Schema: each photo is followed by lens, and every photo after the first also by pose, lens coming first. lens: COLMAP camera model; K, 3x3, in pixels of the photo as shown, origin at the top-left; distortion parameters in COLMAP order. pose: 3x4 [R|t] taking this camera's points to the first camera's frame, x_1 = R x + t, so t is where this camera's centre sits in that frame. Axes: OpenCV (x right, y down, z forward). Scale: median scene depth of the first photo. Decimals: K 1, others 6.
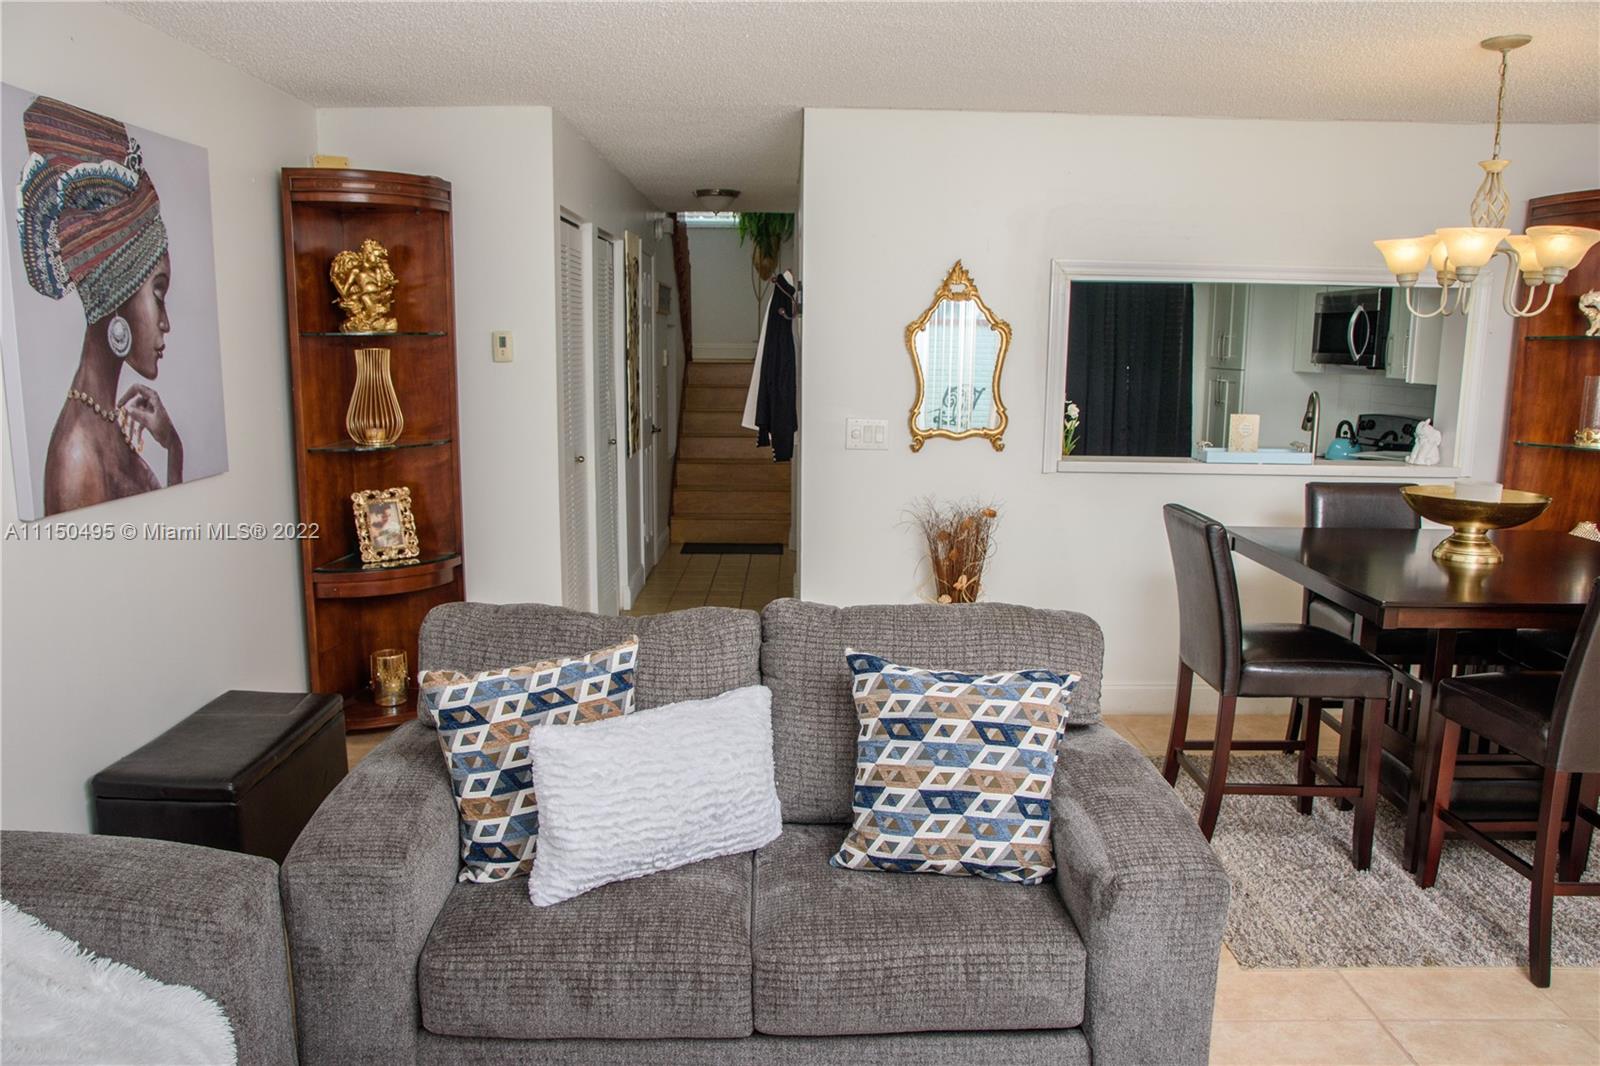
lens RADIAL K [[1199.5, 0, 806.5], [0, 1199.5, 540.4], [0, 0, 1]] dist [-0.129682, 0.114481]
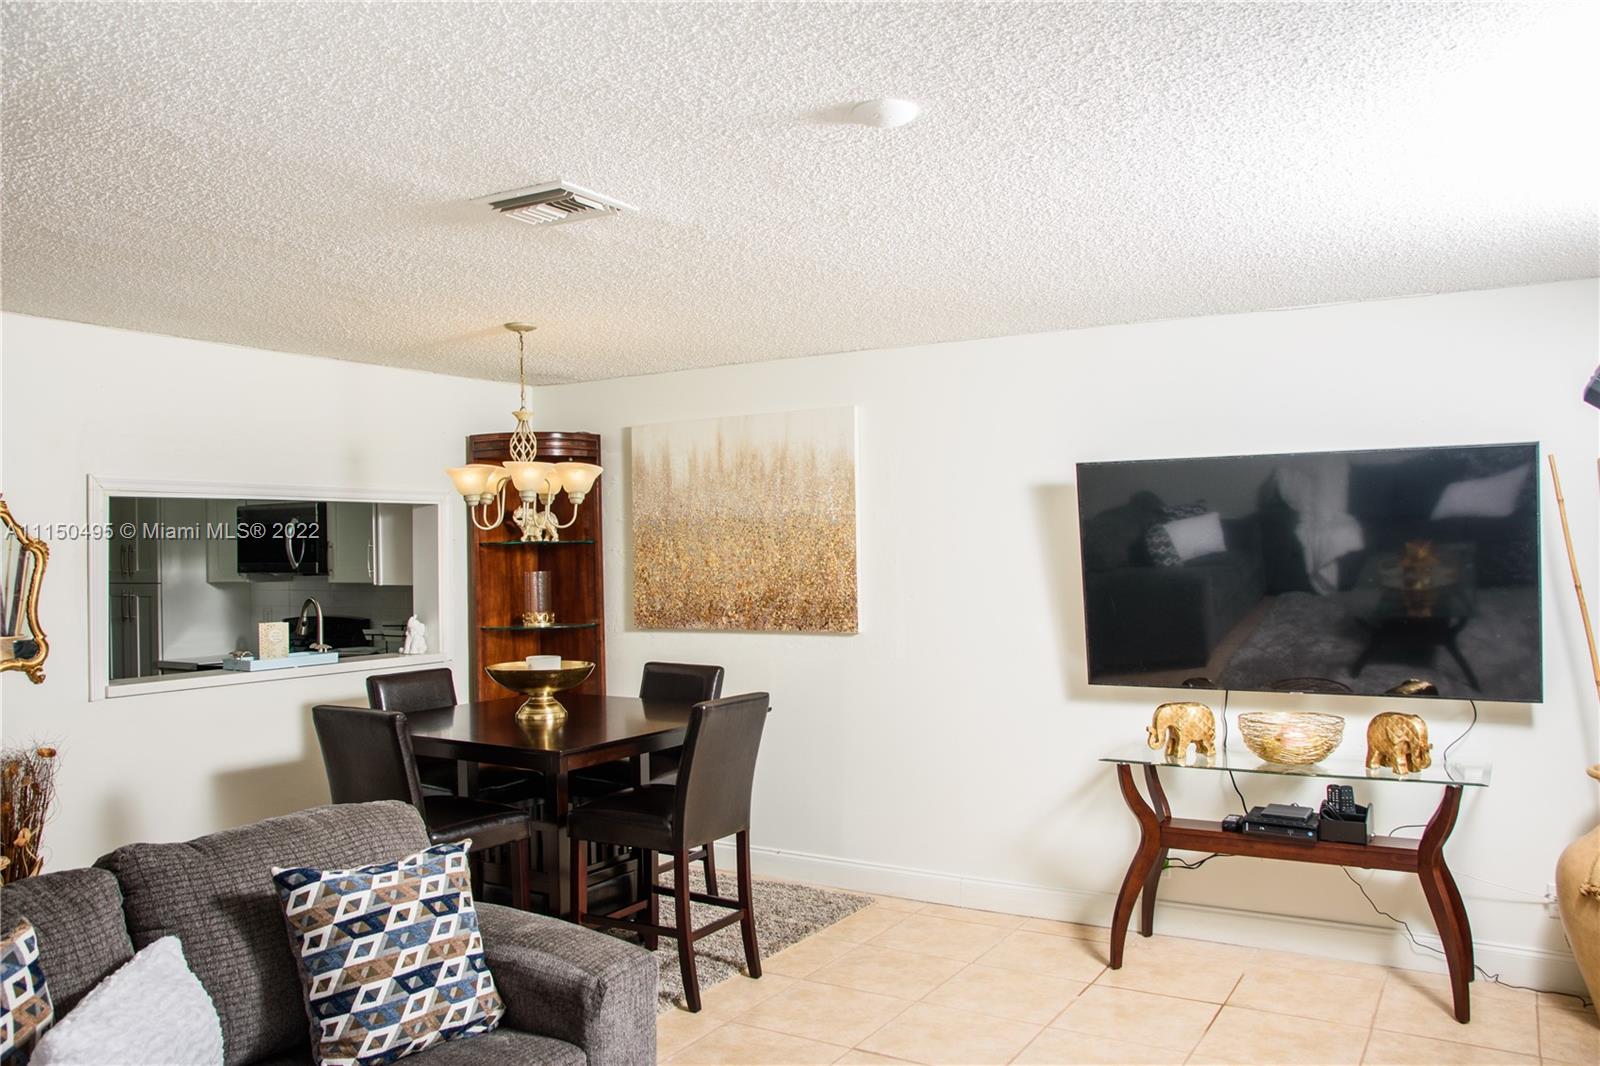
lens RADIAL K [[1216.4, 0, 811.2], [0, 1216.4, 540.2], [0, 0, 1]] dist [-0.127997, 0.114733]
pose [[0.514339, -0.010726, 0.857520, -0.587161], [0.162154, 0.983101, -0.084963, -0.021454], [-0.842117, 0.182750, 0.507386, 0.080104]]
